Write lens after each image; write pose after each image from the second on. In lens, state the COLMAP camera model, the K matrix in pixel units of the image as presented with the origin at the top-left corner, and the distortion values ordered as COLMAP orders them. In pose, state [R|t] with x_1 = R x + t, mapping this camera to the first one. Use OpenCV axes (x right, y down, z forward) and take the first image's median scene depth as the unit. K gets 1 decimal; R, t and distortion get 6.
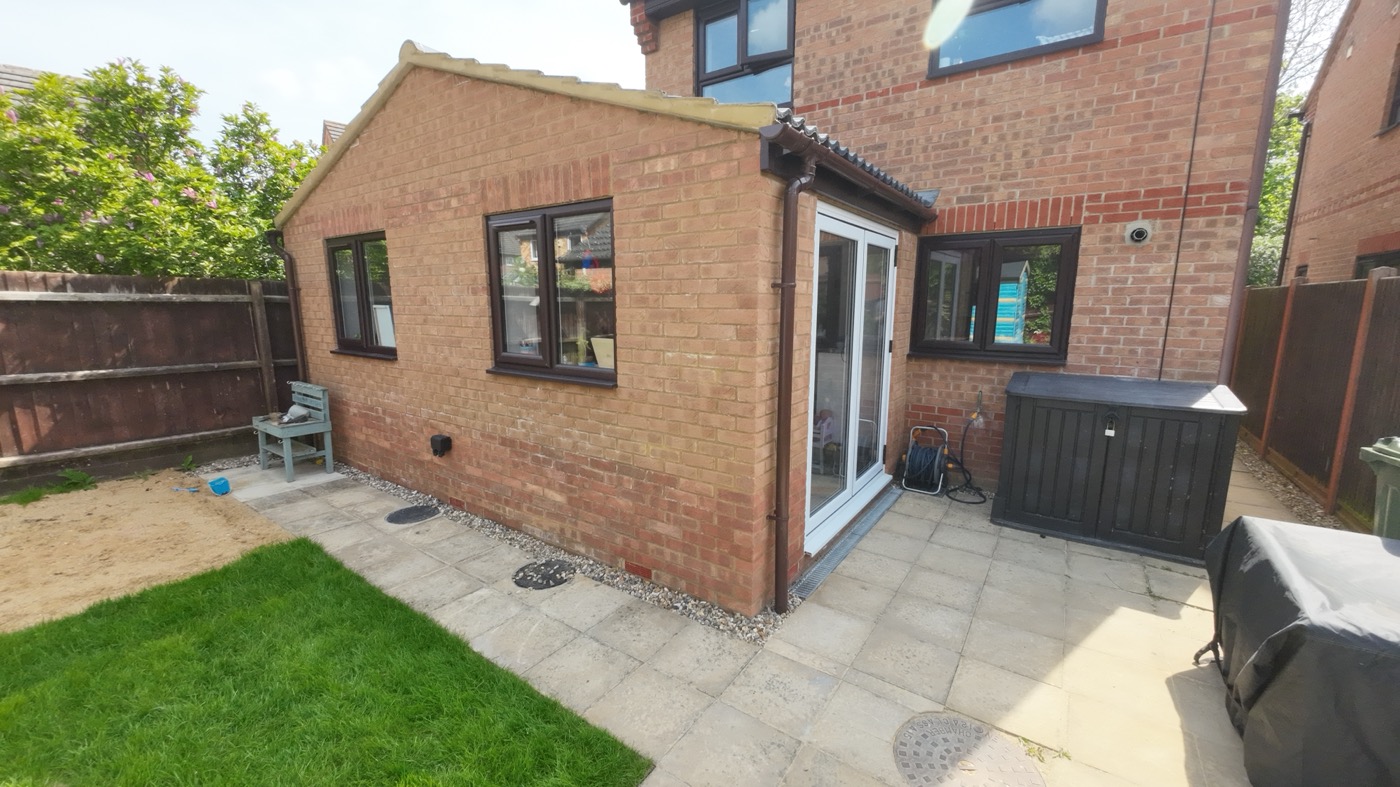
lens RADIAL K [[537.5, 0, 699.1], [0, 537.5, 390.6], [0, 0, 1]] dist [0.001224, -0.000275]
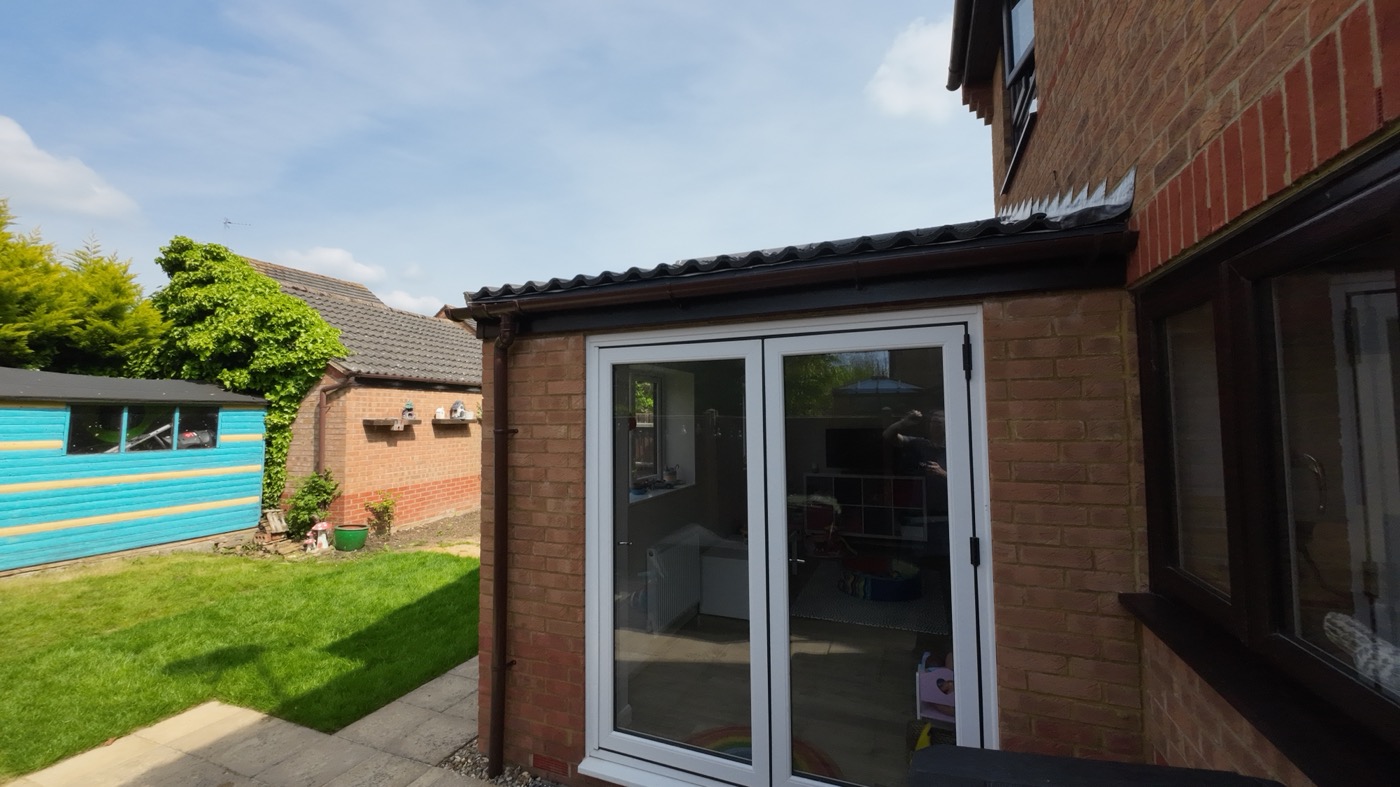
lens RADIAL K [[537.5, 0, 699.1], [0, 537.5, 390.6], [0, 0, 1]] dist [0.001224, -0.000275]
pose [[0.222005, -0.054469, -0.973523, 0.949229], [-0.152000, 0.984299, -0.089734, -0.174509], [0.963125, 0.167897, 0.210240, 0.833152]]
